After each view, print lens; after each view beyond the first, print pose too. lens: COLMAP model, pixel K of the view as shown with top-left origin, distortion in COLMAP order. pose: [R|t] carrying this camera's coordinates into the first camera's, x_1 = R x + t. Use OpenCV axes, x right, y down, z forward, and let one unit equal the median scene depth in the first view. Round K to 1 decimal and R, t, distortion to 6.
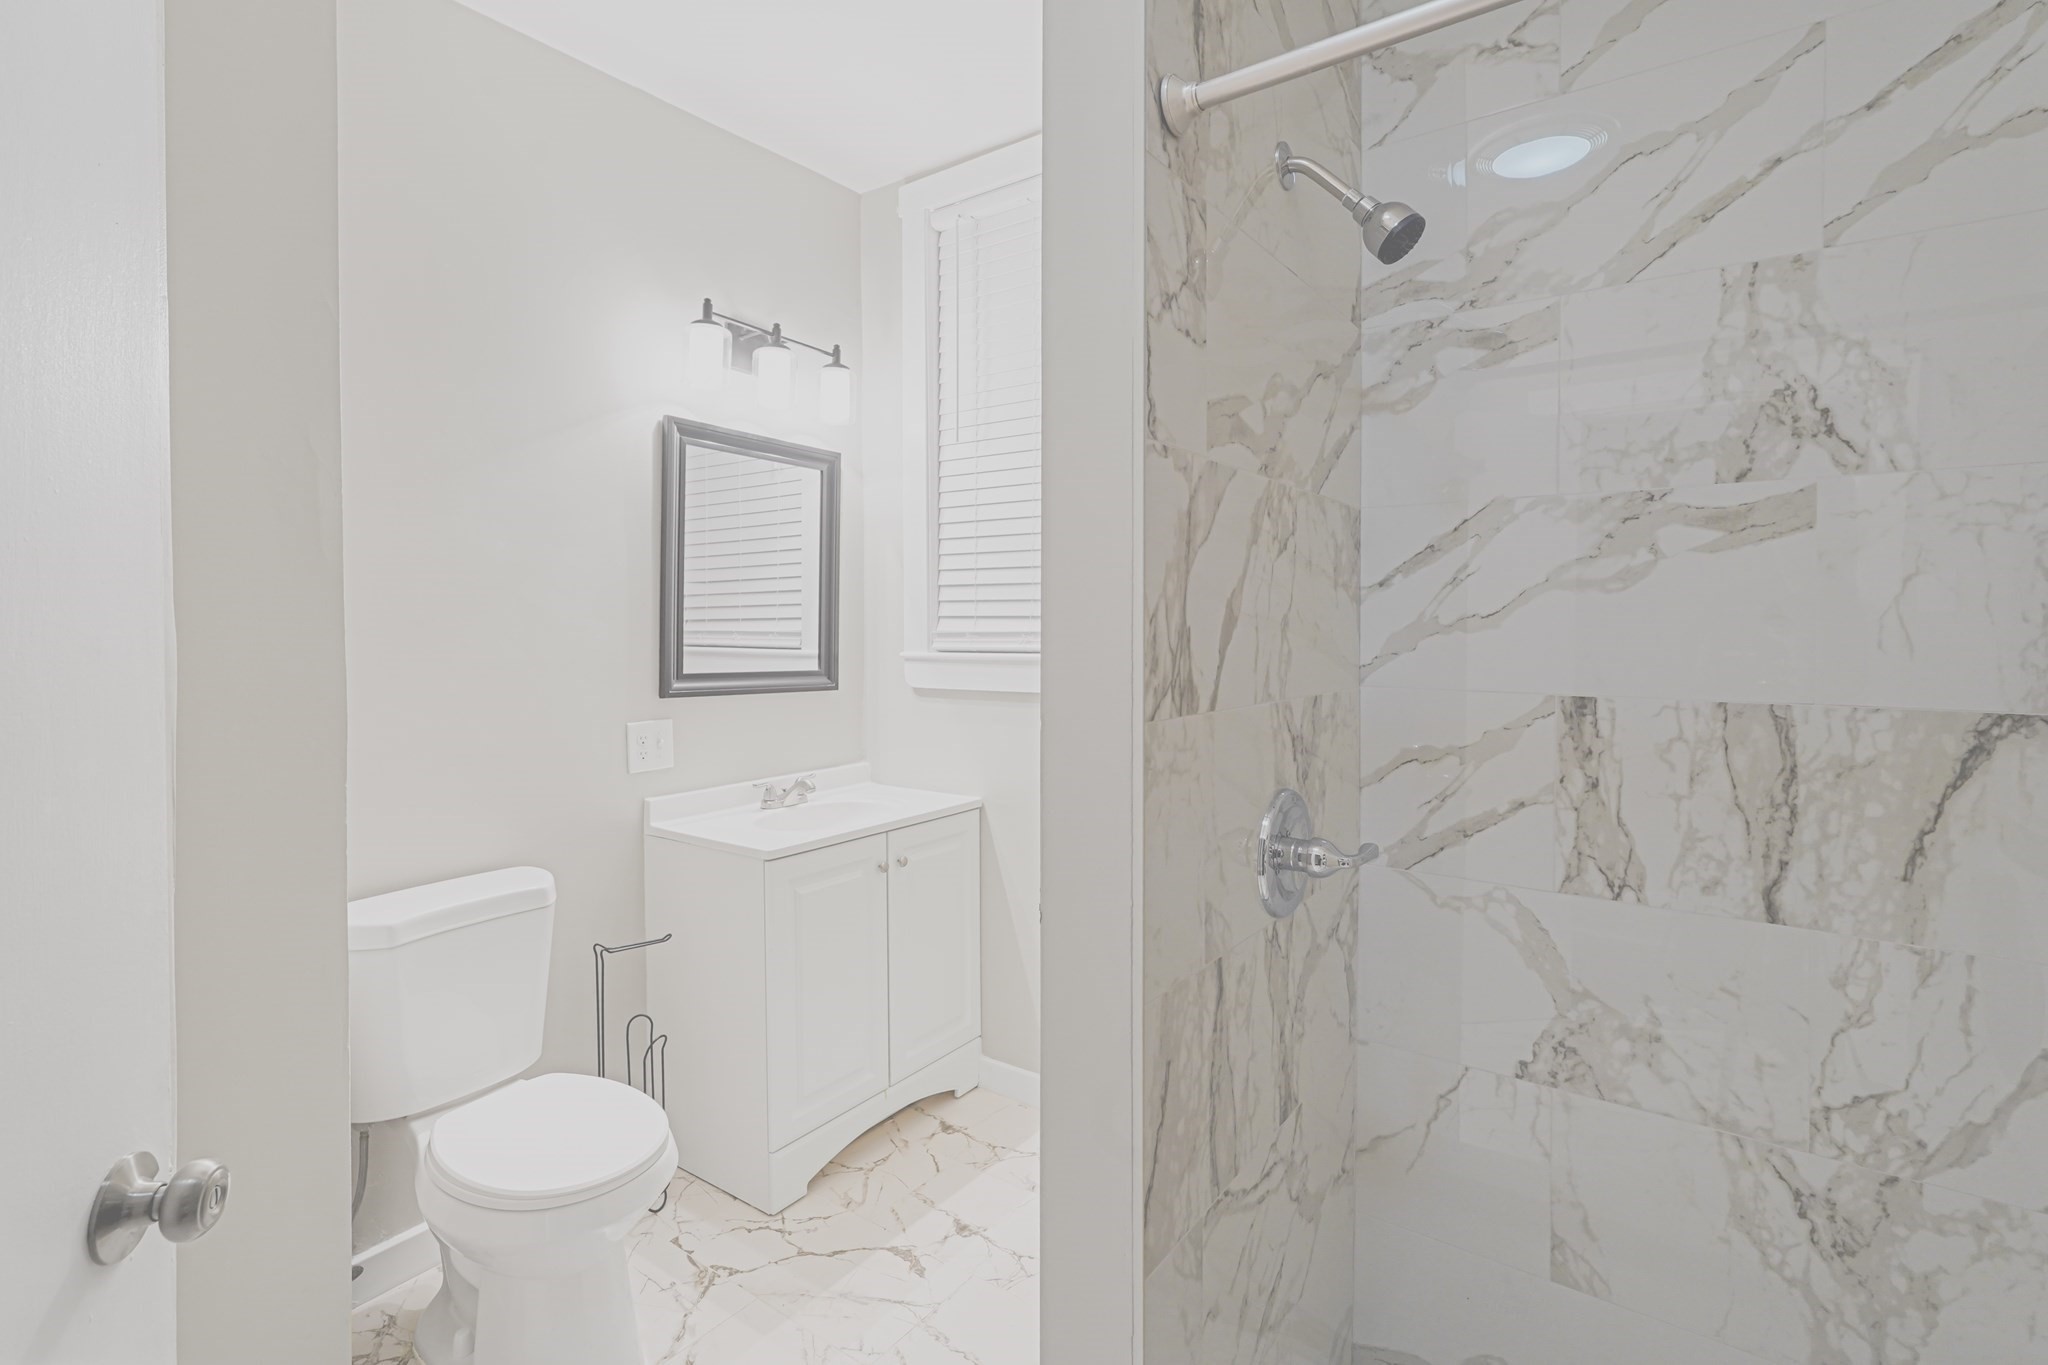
lens RADIAL K [[954.8, 0, 1025.7], [0, 954.8, 636.5], [0, 0, 1]] dist [-0.011316, 0.008755]
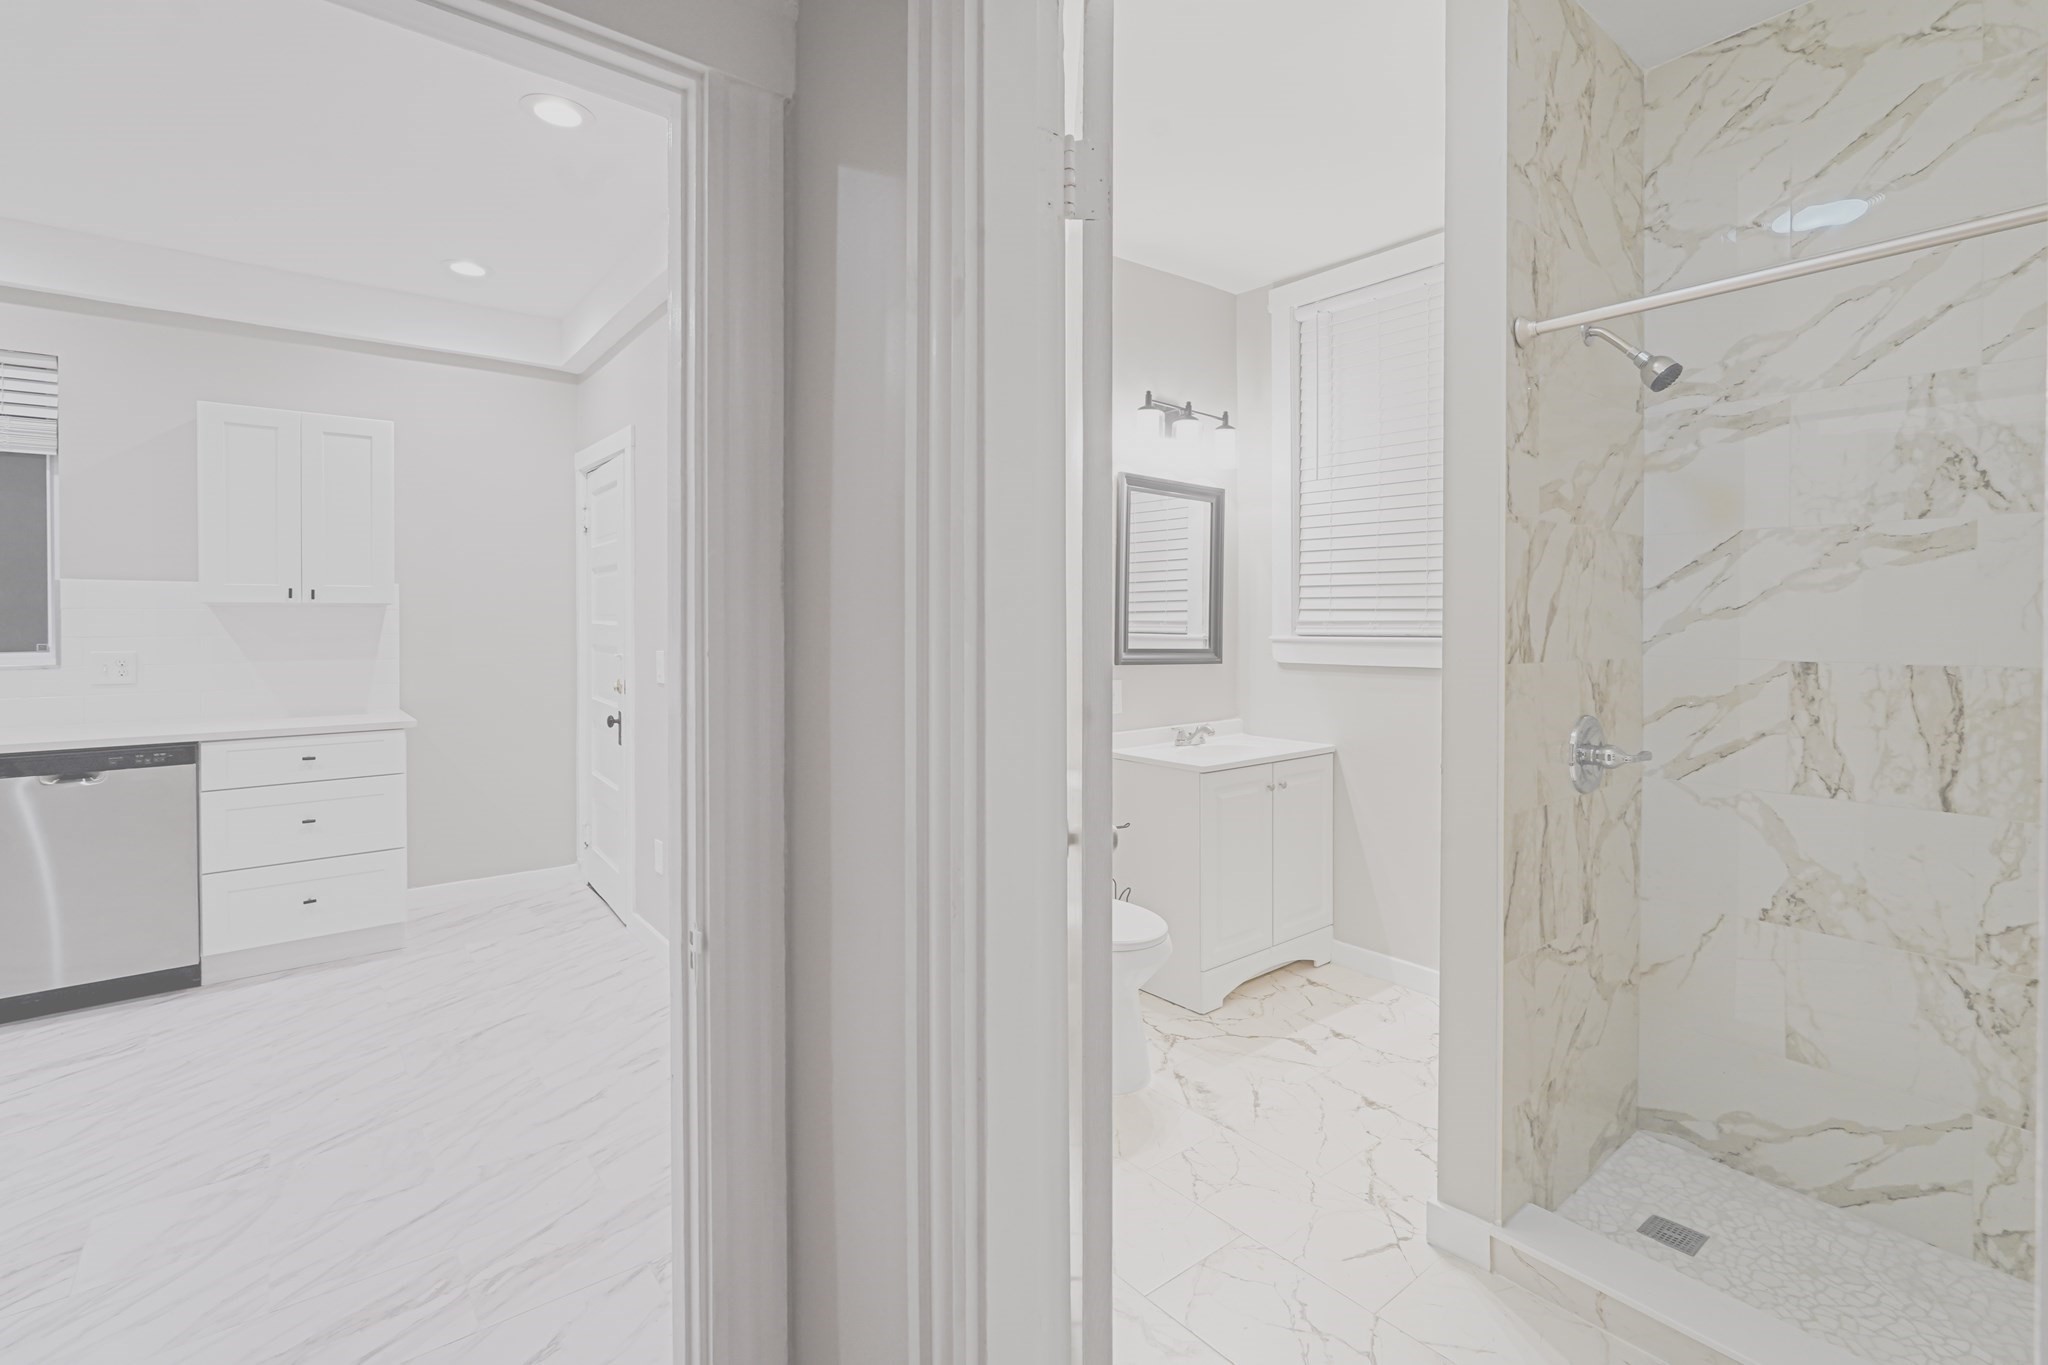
lens RADIAL K [[958.0, 0, 1047.7], [0, 958.0, 626.2], [0, 0, 1]] dist [-0.011024, 0.009687]
pose [[0.970372, 0.002715, -0.241599, -0.223078], [-0.003782, 0.999985, -0.003951, 0.018923], [0.241584, 0.004748, 0.970368, -0.788564]]
